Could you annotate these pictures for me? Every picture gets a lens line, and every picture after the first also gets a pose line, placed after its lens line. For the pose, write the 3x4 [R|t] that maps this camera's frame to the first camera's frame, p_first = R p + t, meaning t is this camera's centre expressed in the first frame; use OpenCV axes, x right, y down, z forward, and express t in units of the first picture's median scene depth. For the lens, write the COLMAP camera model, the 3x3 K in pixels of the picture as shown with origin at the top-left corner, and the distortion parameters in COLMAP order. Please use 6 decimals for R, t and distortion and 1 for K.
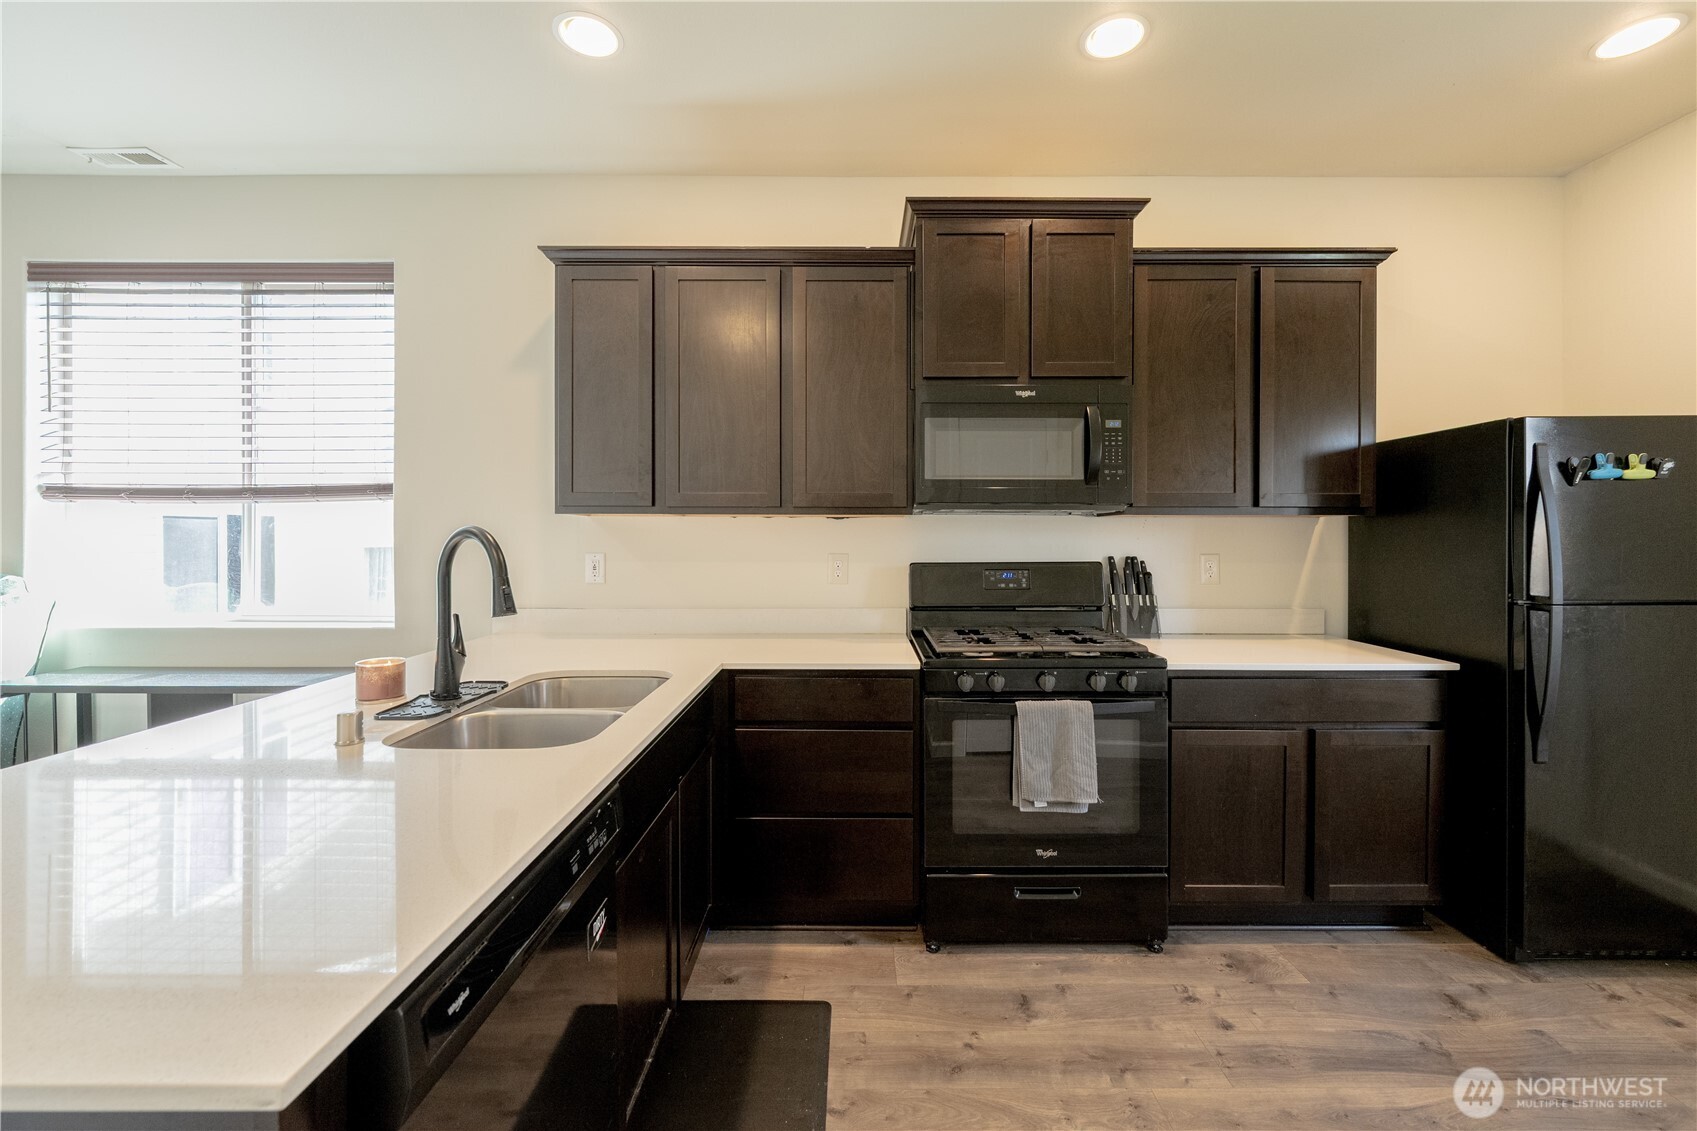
lens RADIAL K [[710.5, 0, 850.0], [0, 710.5, 541.9], [0, 0, 1]] dist [0.000832, 0.000054]
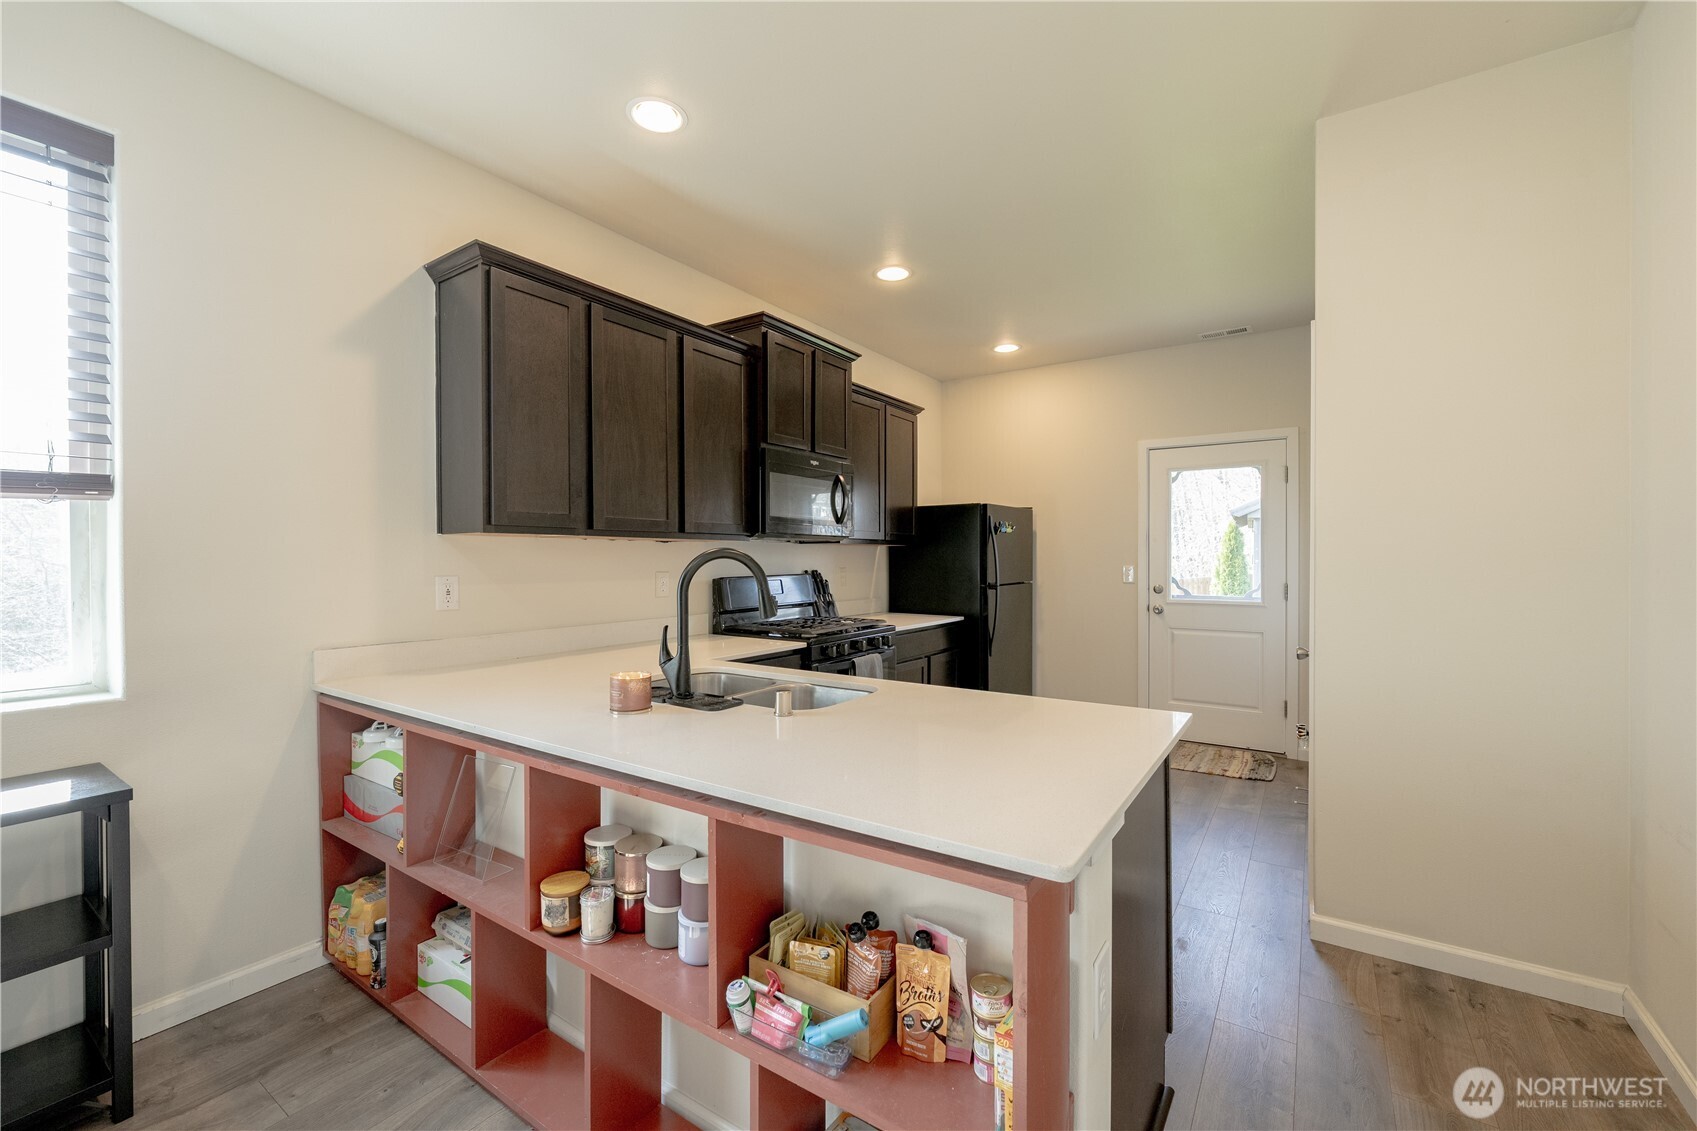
lens RADIAL K [[691.8, 0, 857.7], [0, 691.8, 563.3], [0, 0, 1]] dist [-0.000603, -0.000310]
pose [[0.559268, -0.008007, 0.828948, -1.023415], [0.008456, 0.999956, 0.003953, 0.001400], [-0.828944, 0.004799, 0.559311, 0.108119]]
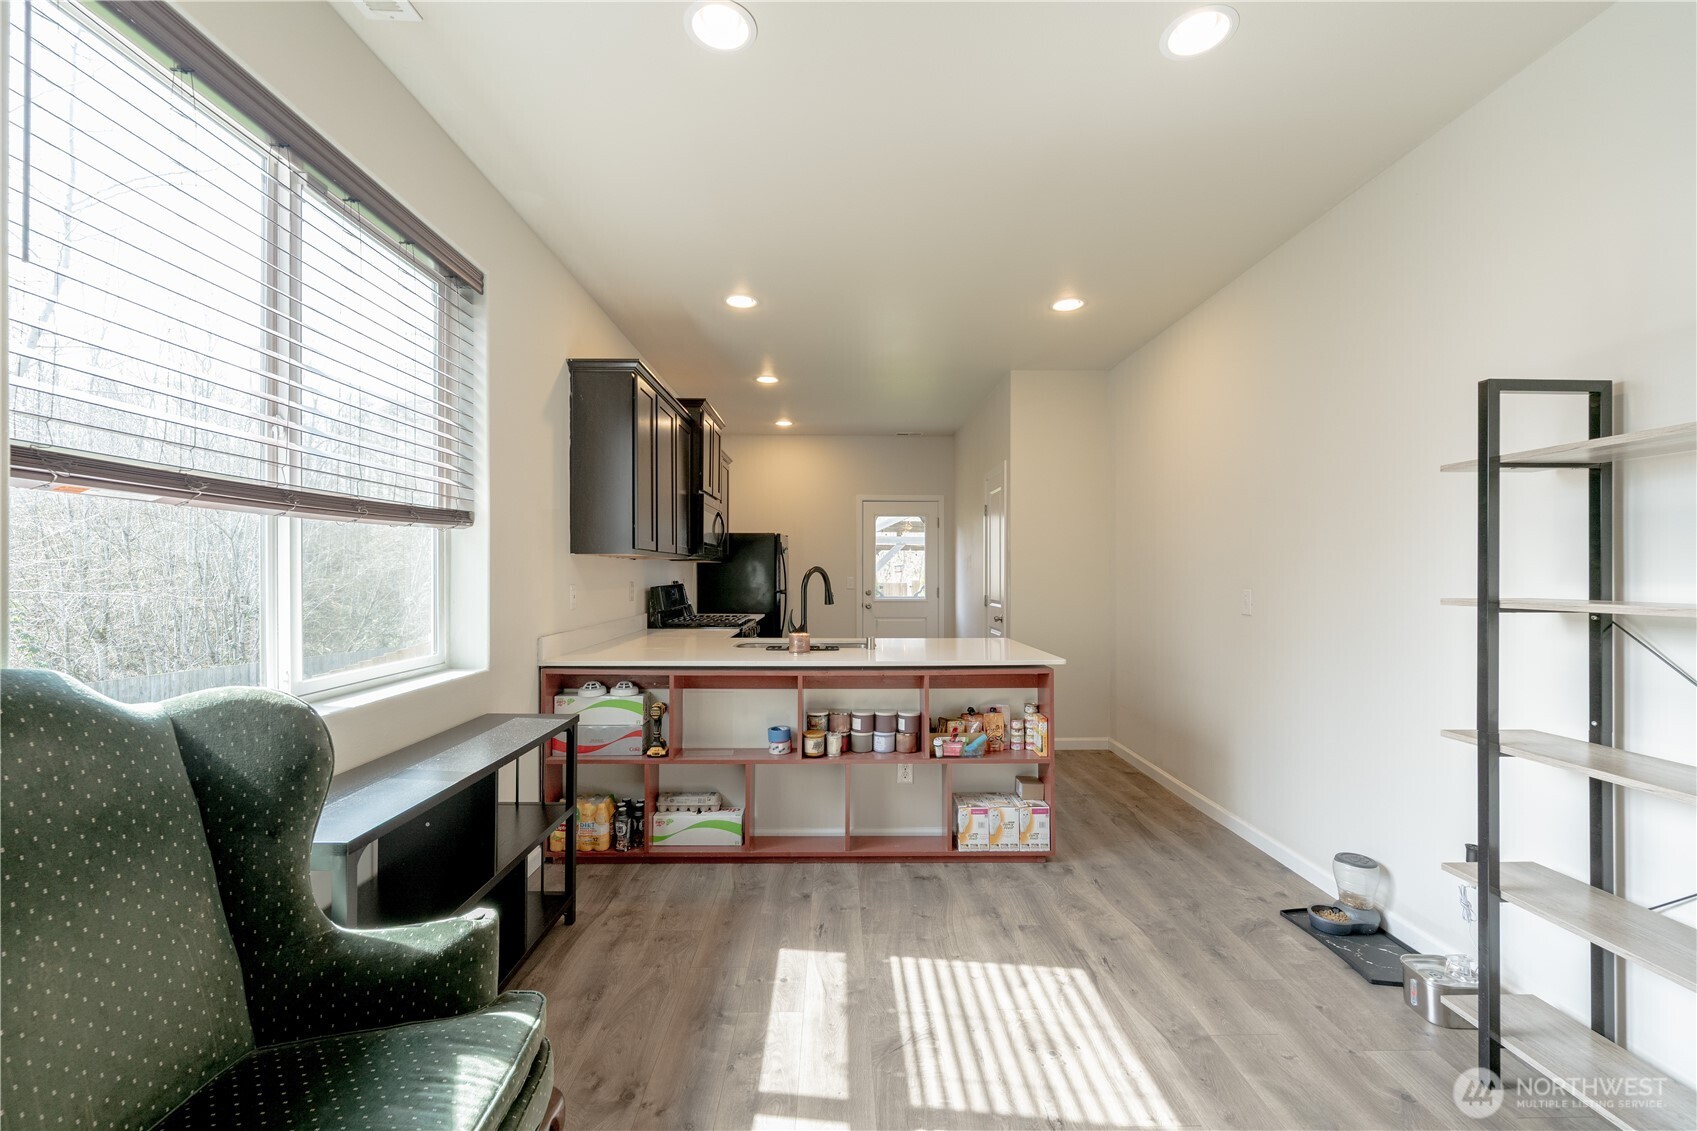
lens RADIAL K [[687.6, 0, 858.1], [0, 687.6, 570.6], [0, 0, 1]] dist [0.000707, -0.000464]
pose [[-0.031207, 0.001404, 0.999512, -2.005617], [0.007305, 0.999973, -0.001177, -0.002528], [-0.999486, 0.007265, -0.031217, 0.698072]]
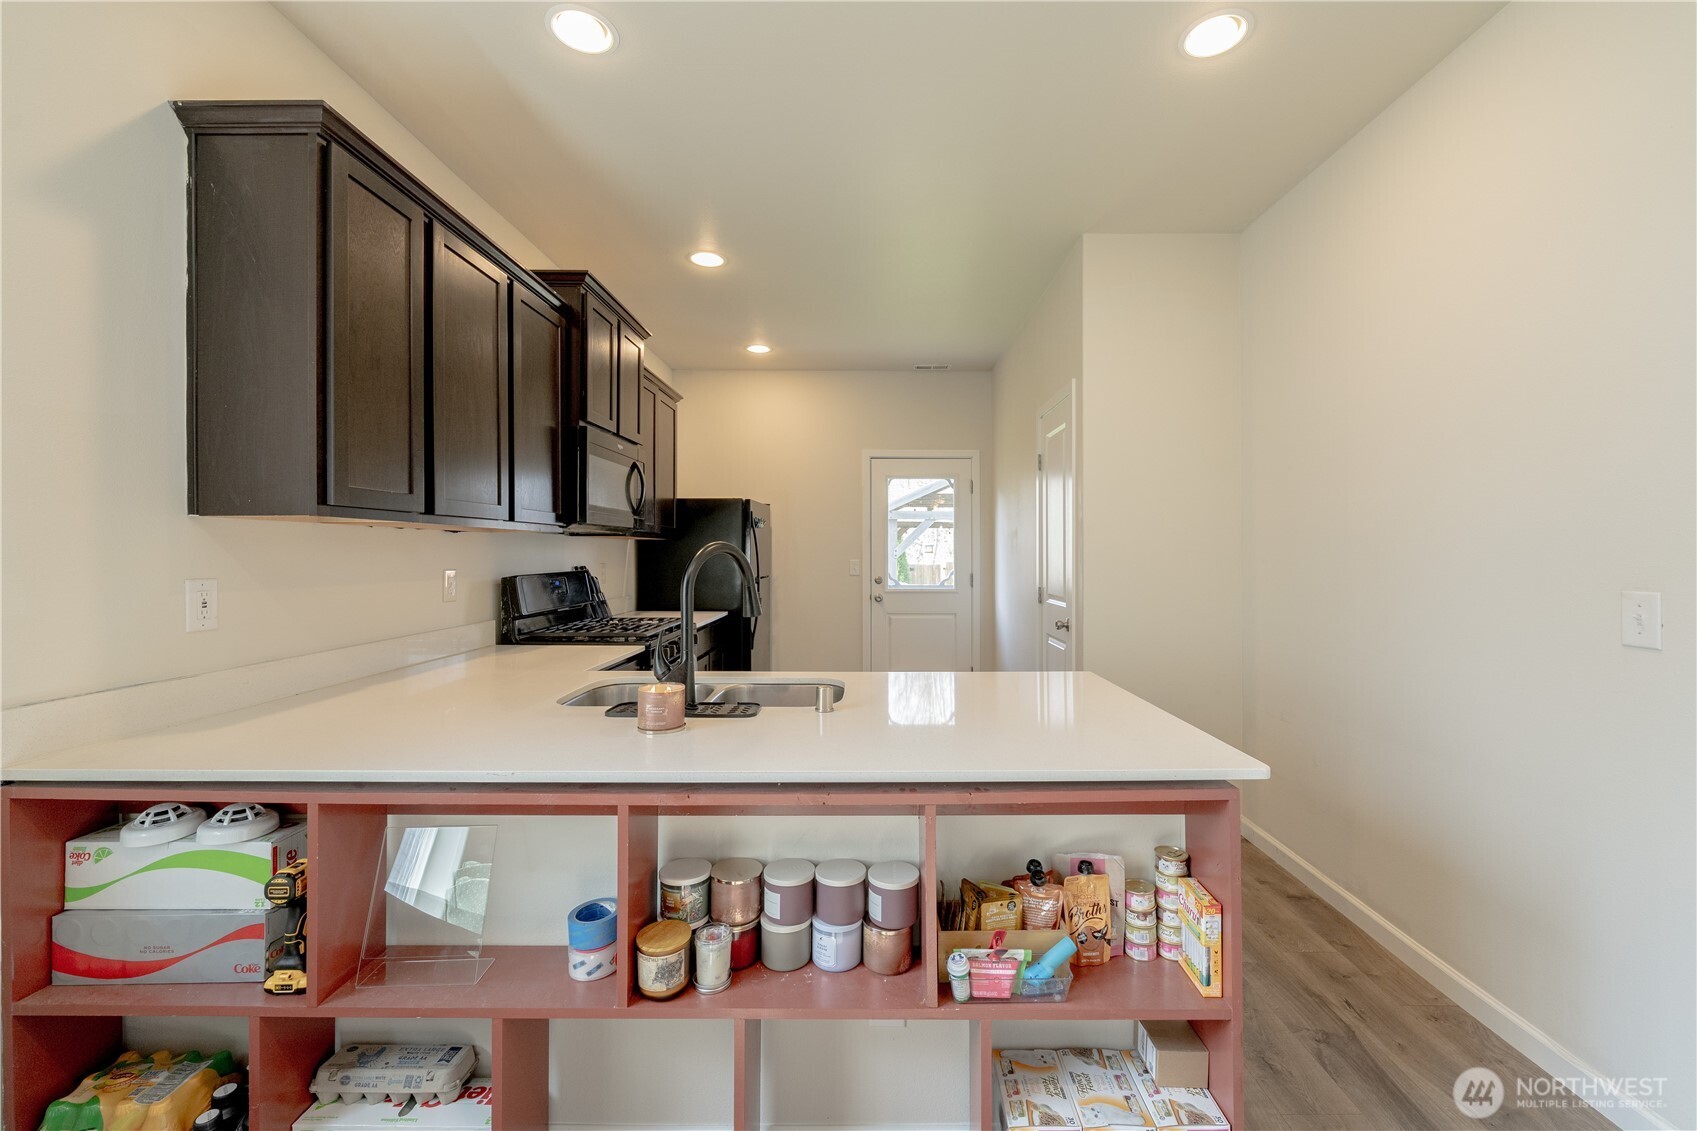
lens RADIAL K [[697.4, 0, 872.4], [0, 697.4, 550.3], [0, 0, 1]] dist [-0.001861, -0.000380]
pose [[-0.000157, 0.002390, 0.999997, -1.209546], [0.007386, 0.999970, -0.002389, -0.002837], [-0.999973, 0.007386, -0.000175, 0.565898]]
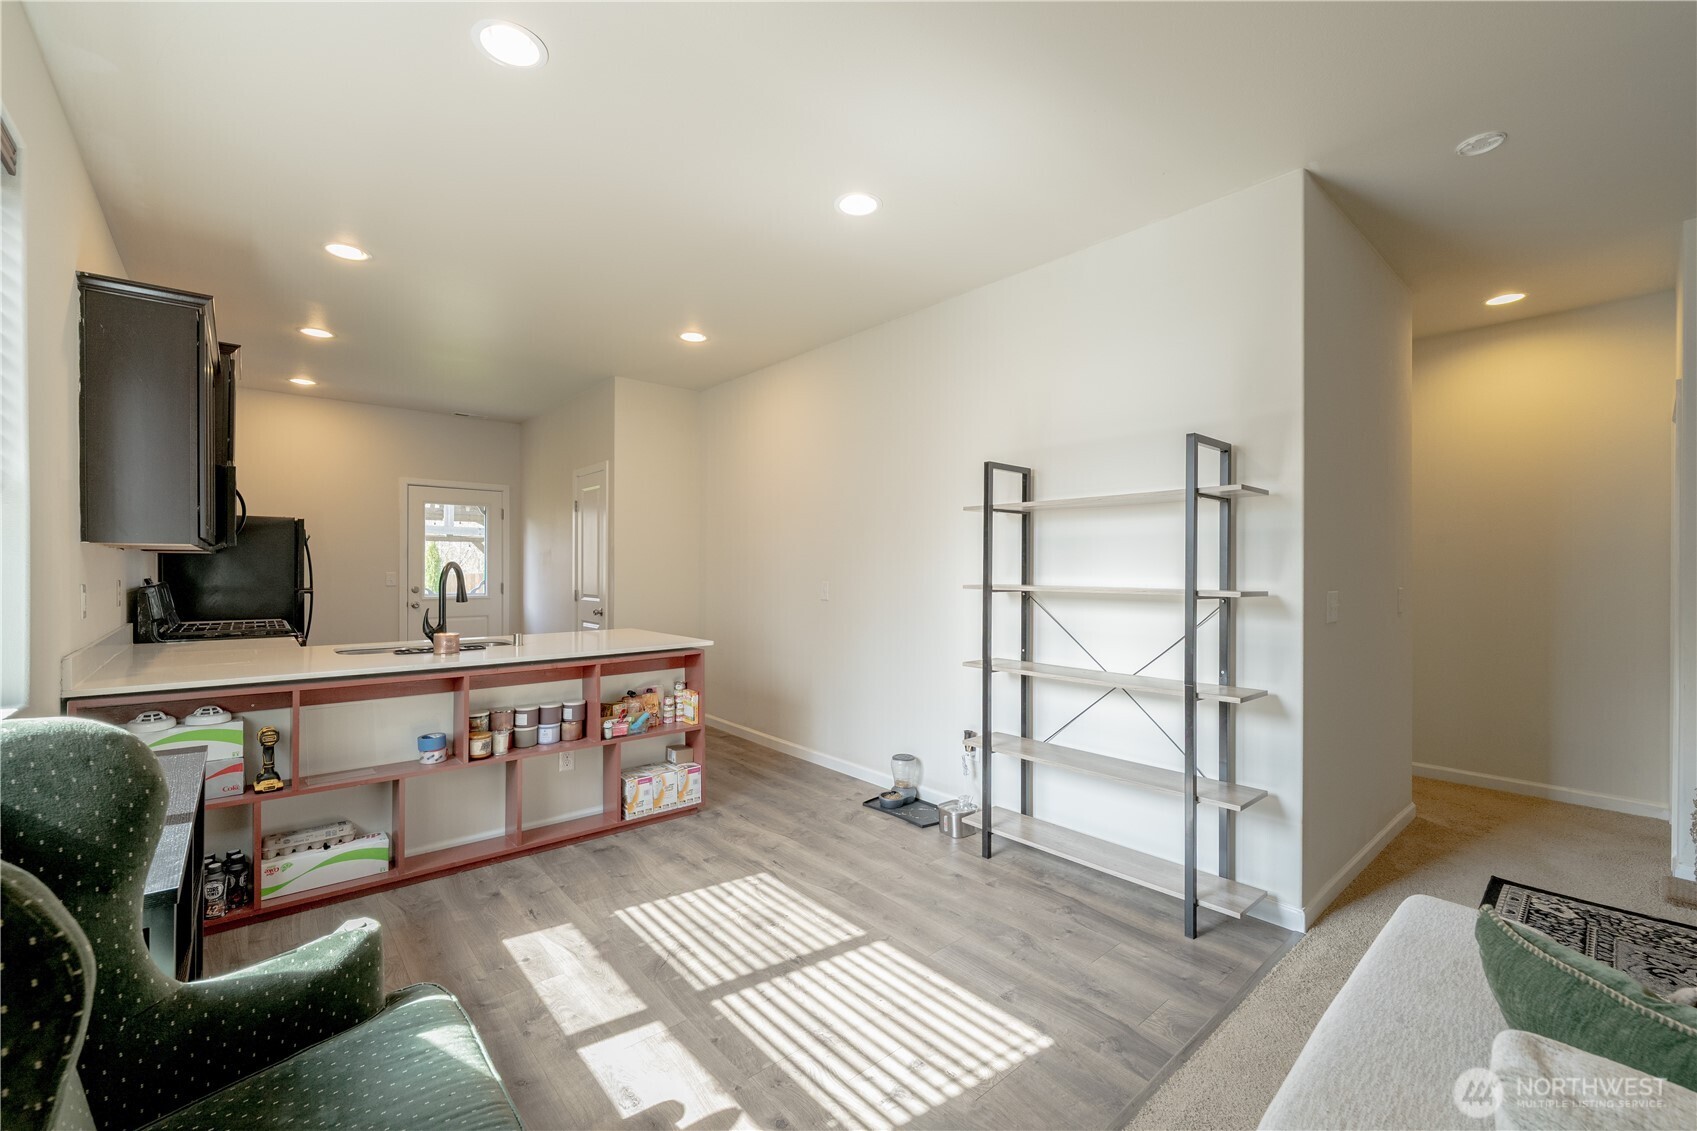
lens RADIAL K [[687.6, 0, 858.1], [0, 687.6, 570.6], [0, 0, 1]] dist [0.000707, -0.000464]
pose [[-0.665940, -0.007050, 0.745972, -2.110694], [0.001895, 0.999936, 0.011142, -0.010681], [-0.746002, 0.008833, -0.665885, 1.086313]]
